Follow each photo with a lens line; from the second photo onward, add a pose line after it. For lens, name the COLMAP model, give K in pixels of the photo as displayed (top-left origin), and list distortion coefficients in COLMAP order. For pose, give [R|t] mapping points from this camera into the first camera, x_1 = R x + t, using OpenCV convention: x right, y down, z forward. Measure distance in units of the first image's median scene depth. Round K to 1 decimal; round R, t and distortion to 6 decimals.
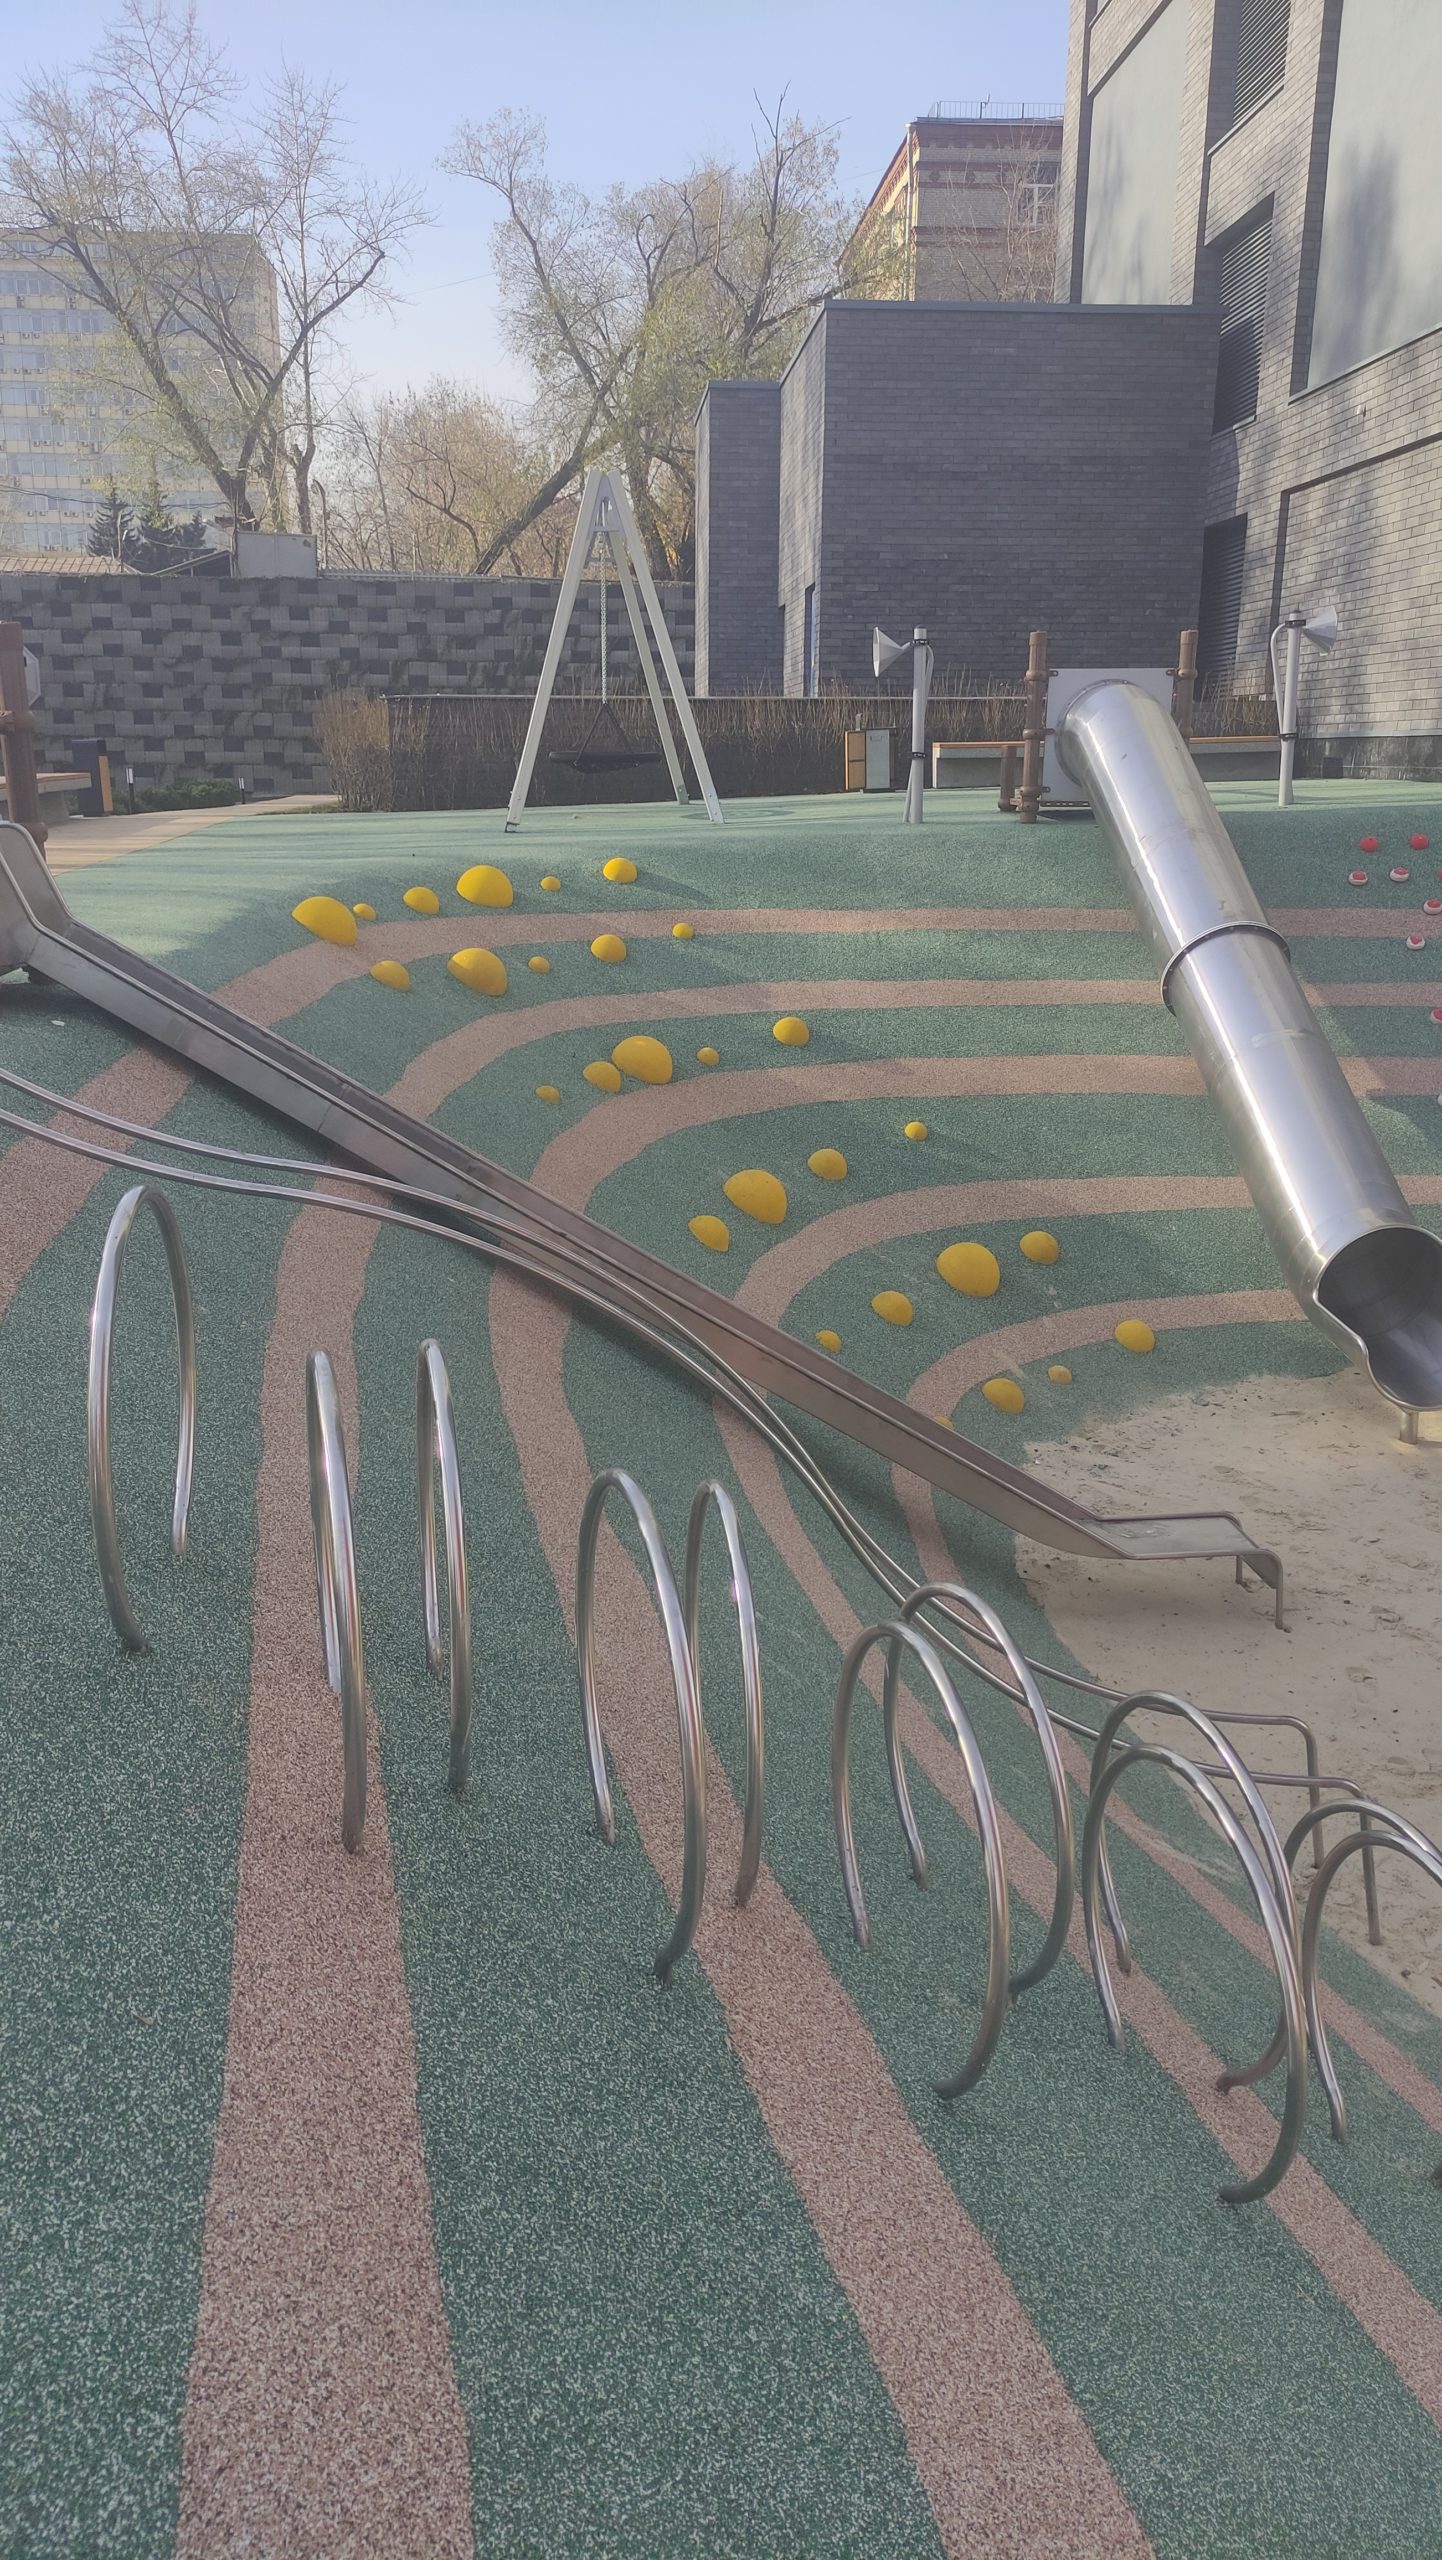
lens RADIAL K [[1882.0, 0, 719.9], [0, 1882.0, 1295.0], [0, 0, 1]] dist [0.064863, -0.061592]
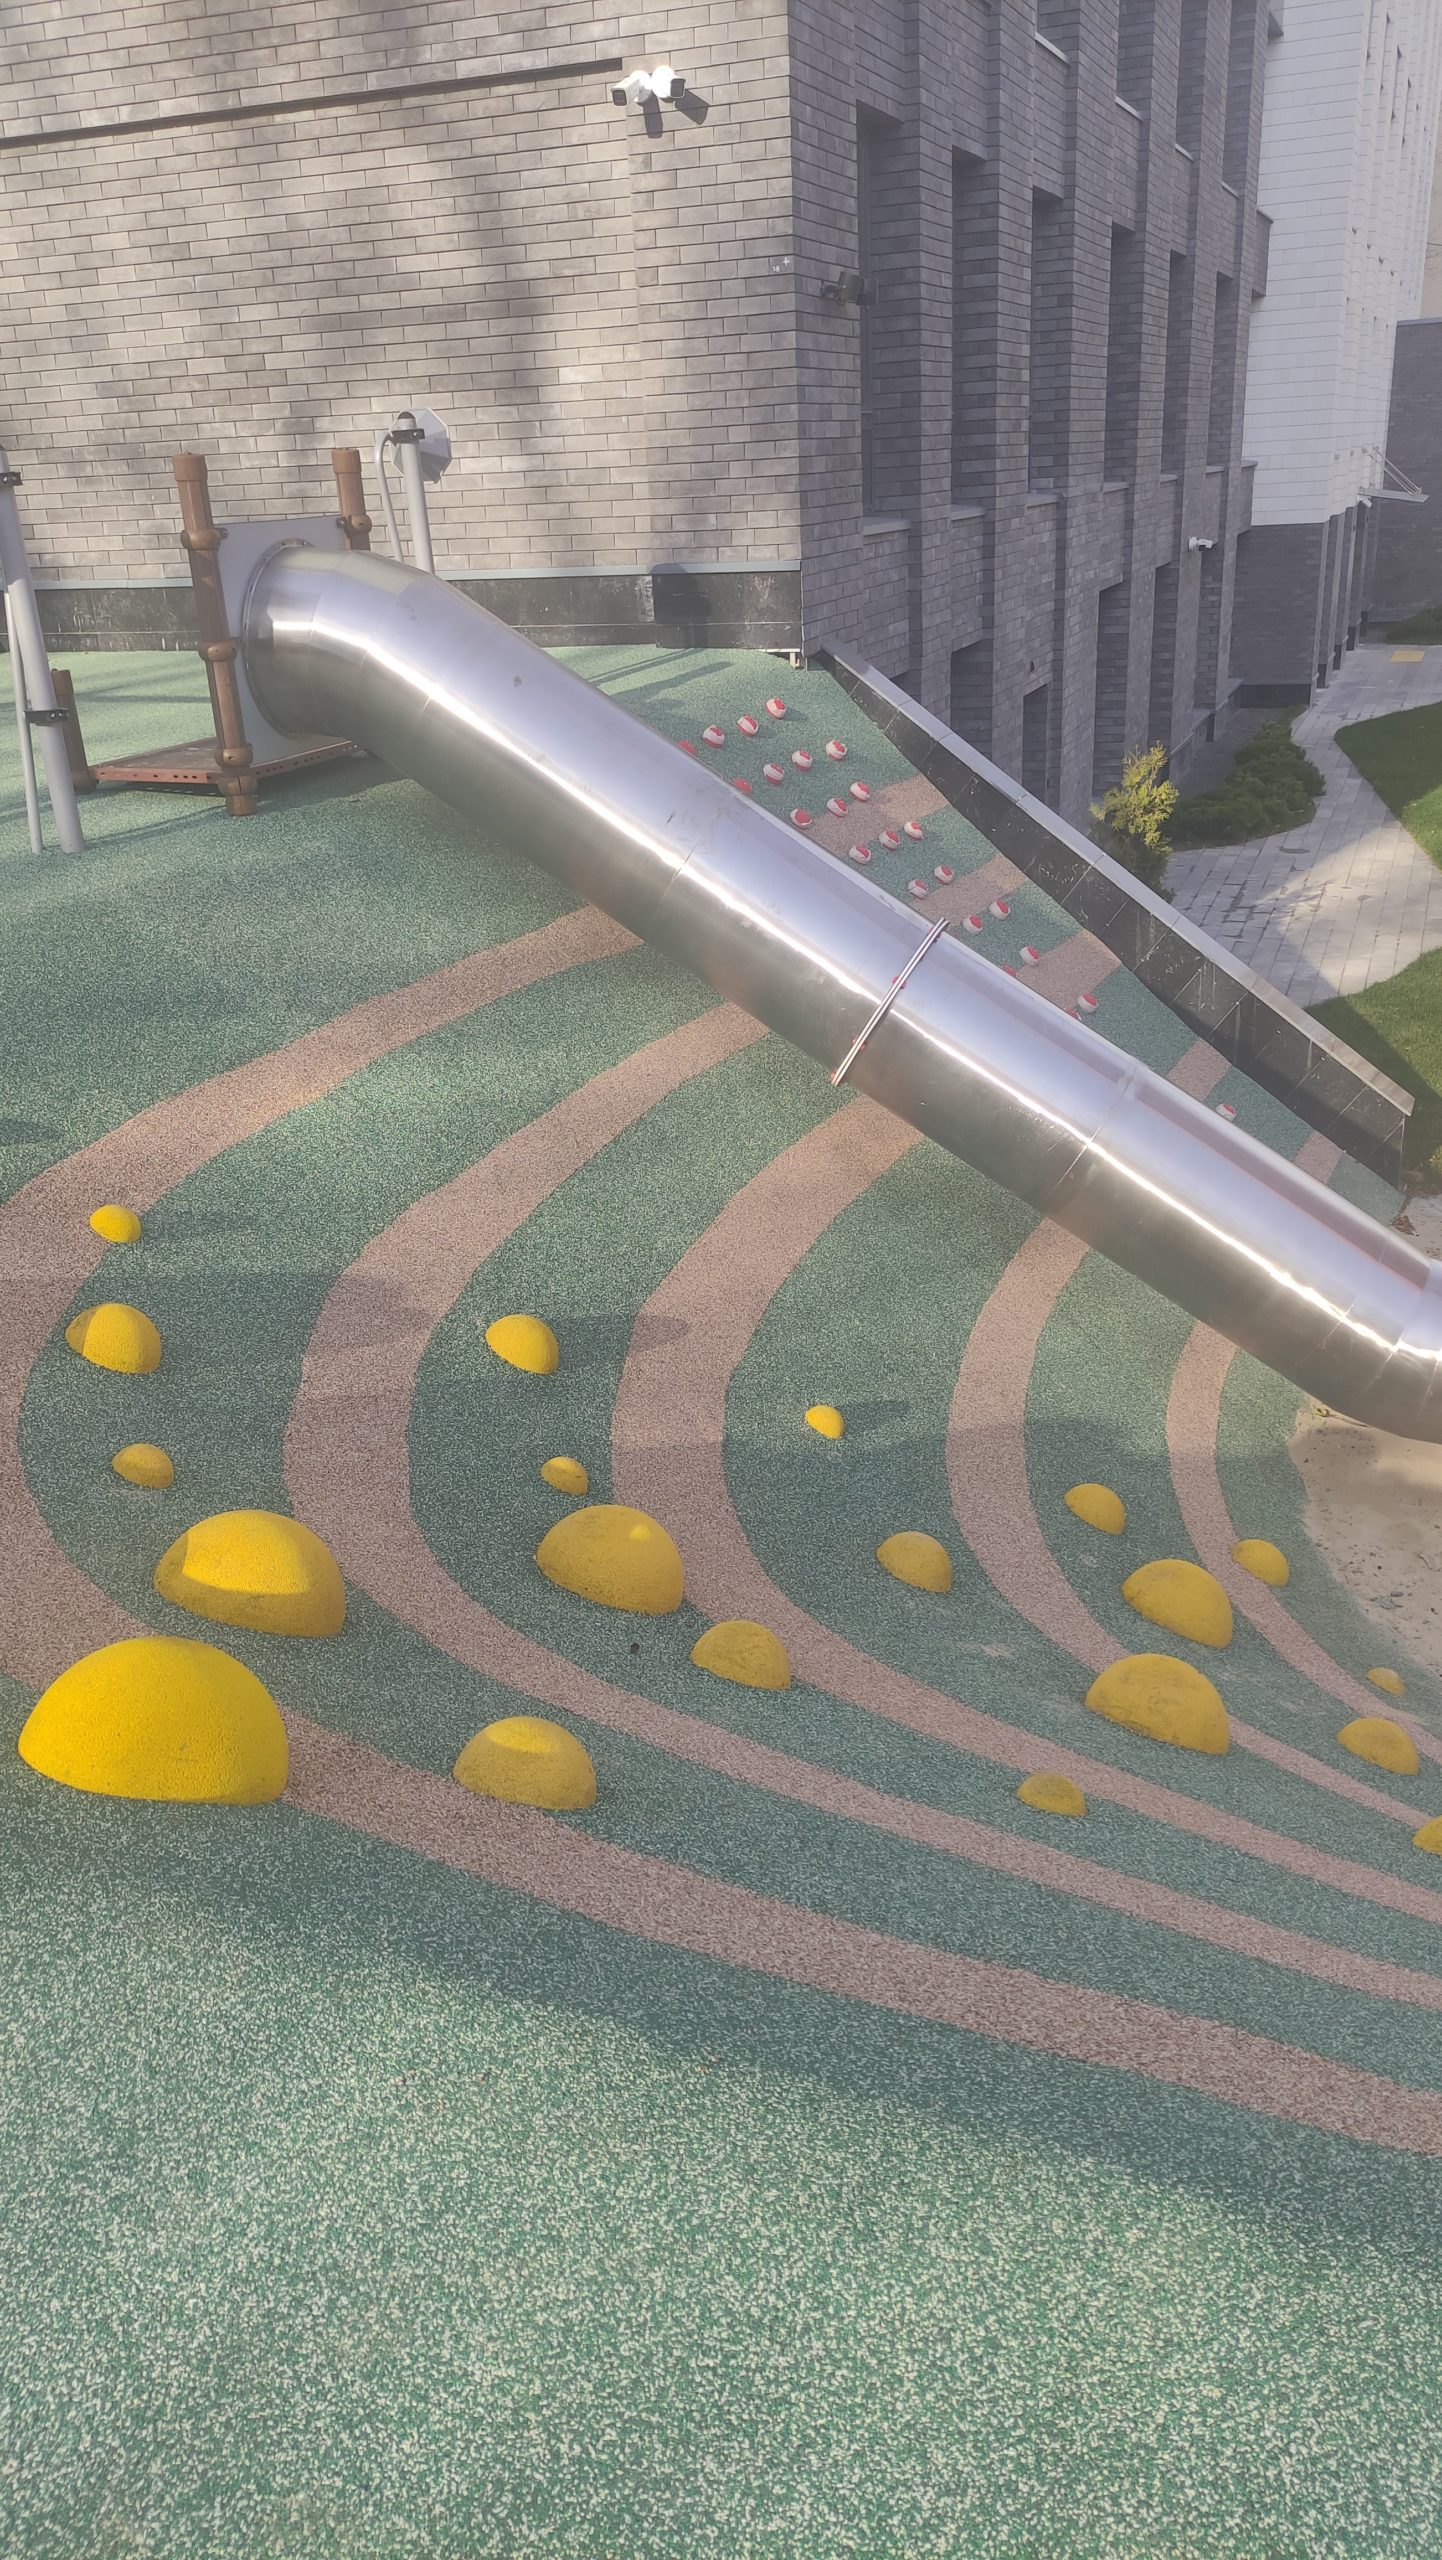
lens RADIAL K [[1882.0, 0, 719.9], [0, 1882.0, 1295.0], [0, 0, 1]] dist [0.064863, -0.061592]
pose [[0.430782, -0.385015, 0.816205, -0.218194], [0.295527, 0.914741, 0.275521, -0.179637], [-0.852696, 0.122521, 0.507836, 0.478066]]
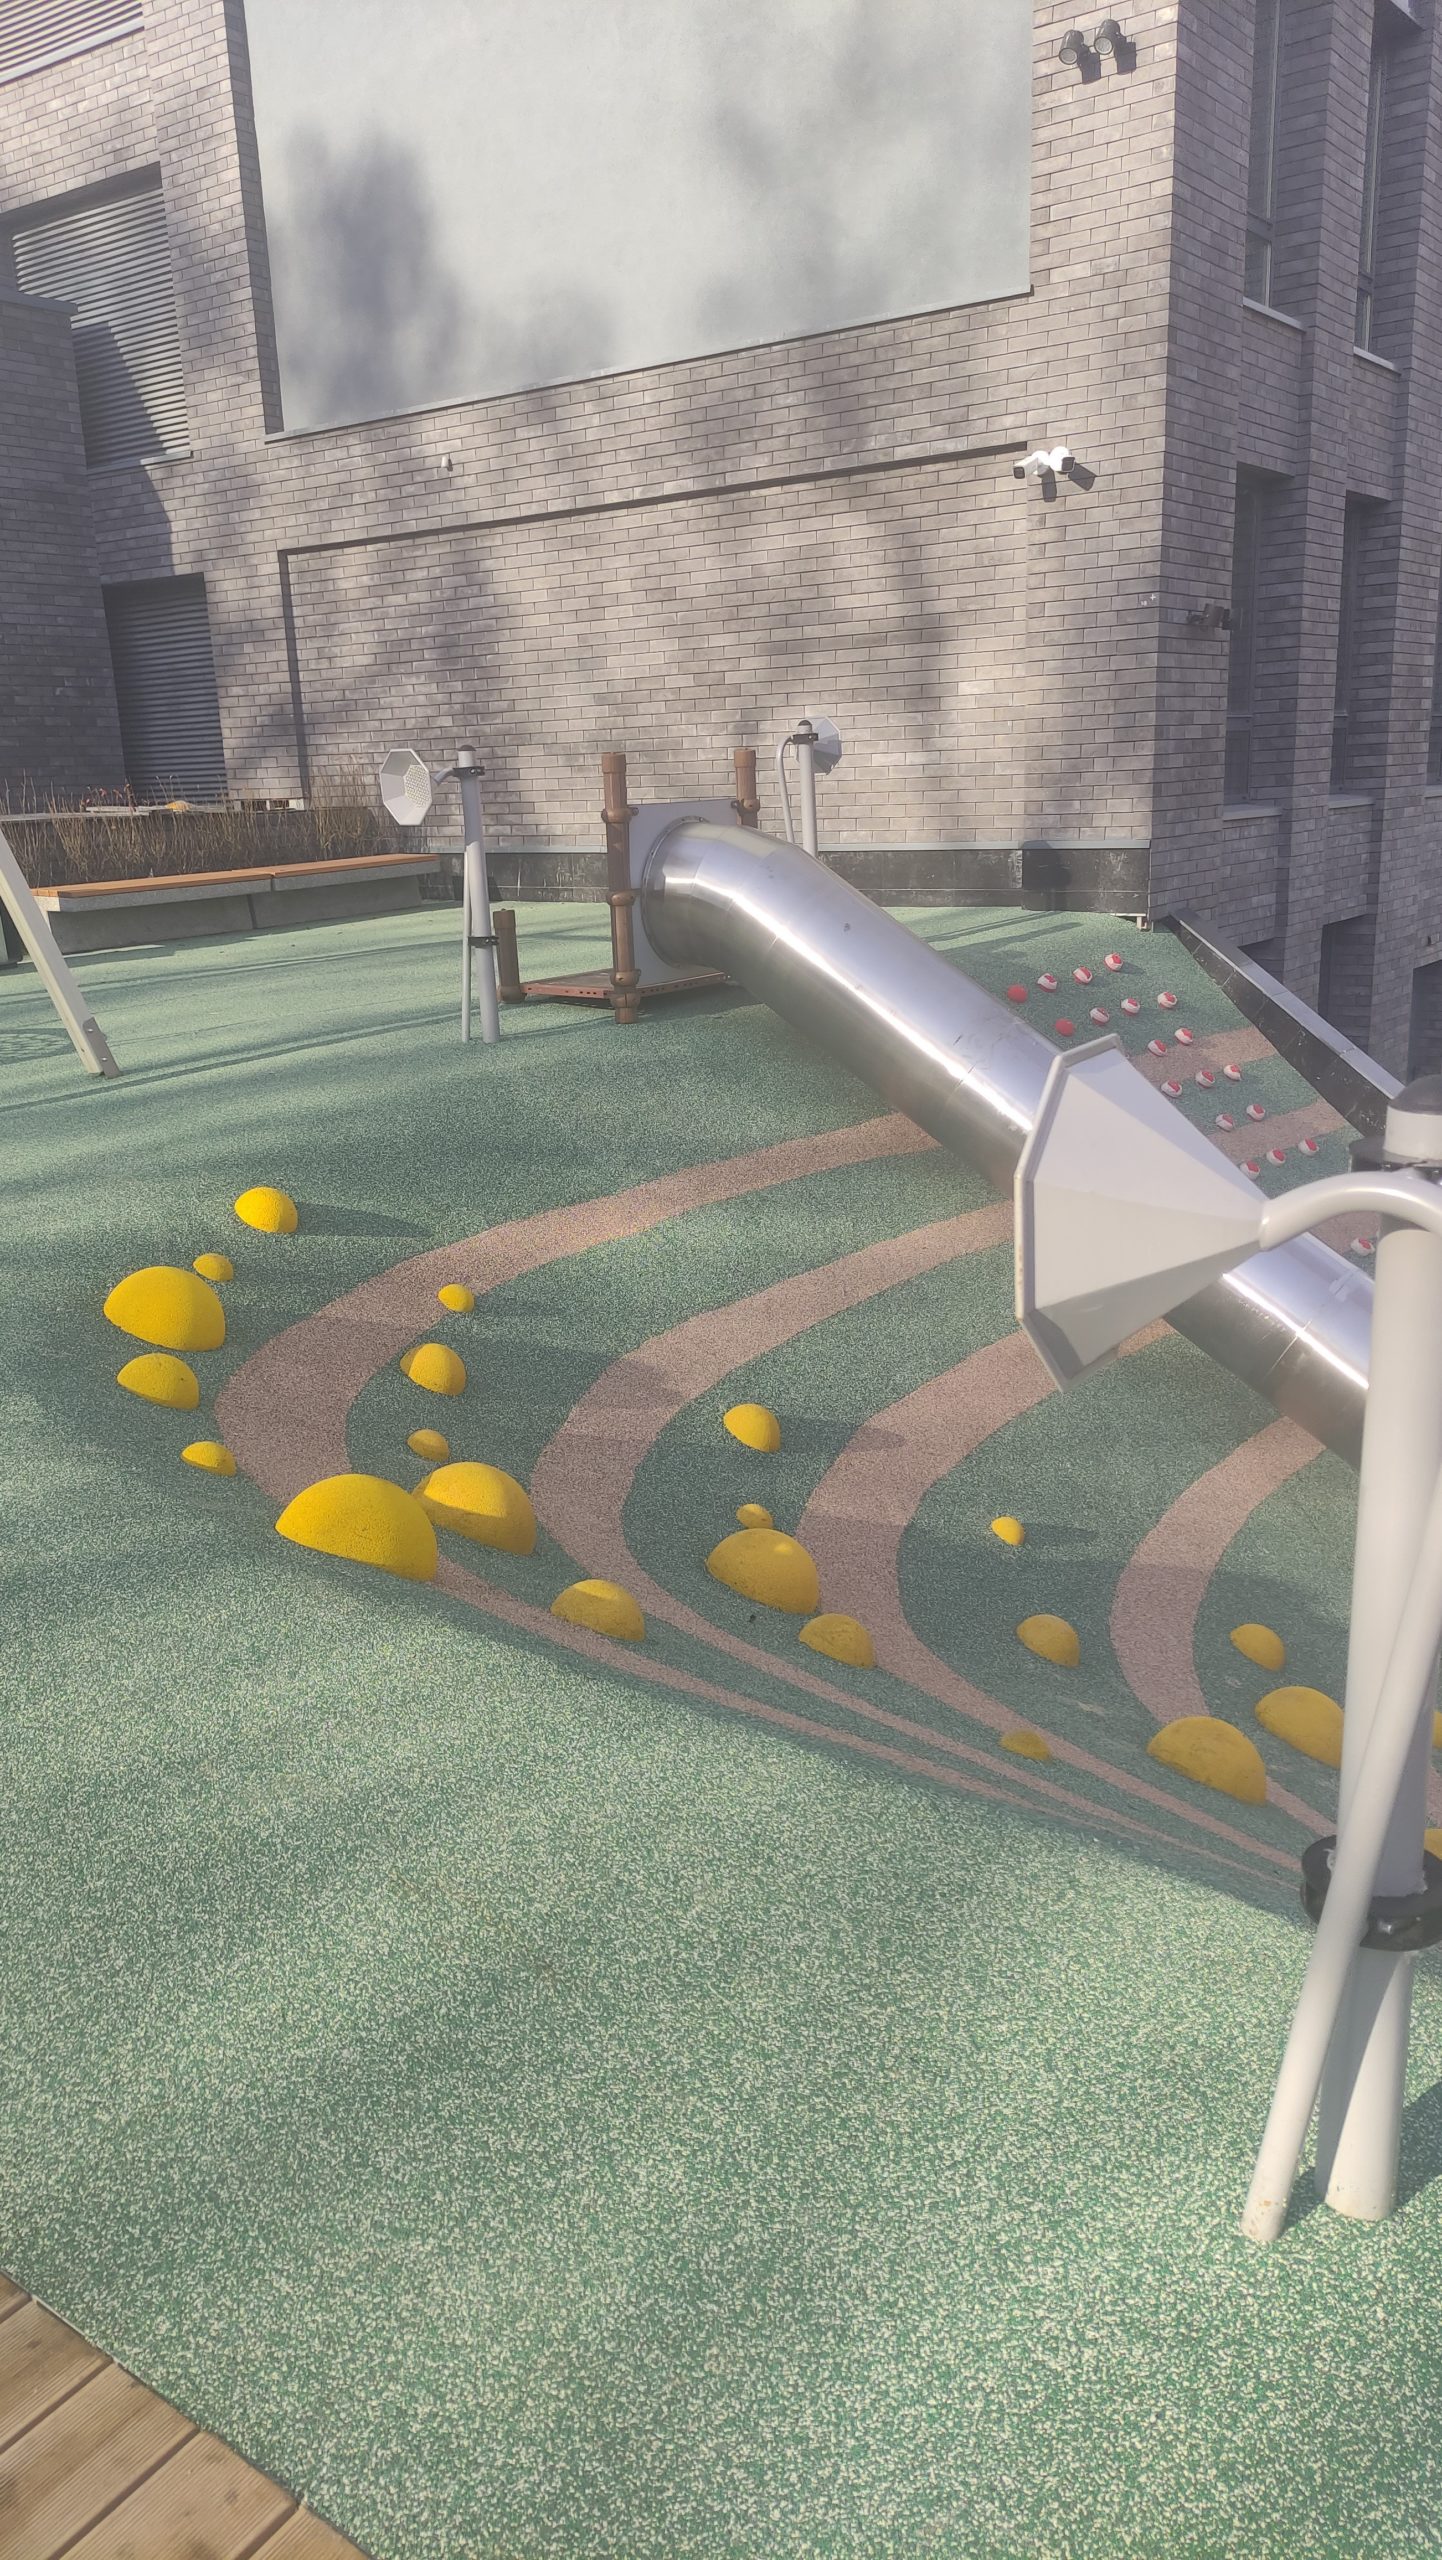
lens RADIAL K [[1882.0, 0, 719.9], [0, 1882.0, 1295.0], [0, 0, 1]] dist [0.064863, -0.061592]
pose [[0.648749, -0.230107, 0.725380, -0.264885], [0.246319, 0.965371, 0.085941, -0.157442], [-0.720036, 0.122921, 0.682963, 0.396516]]
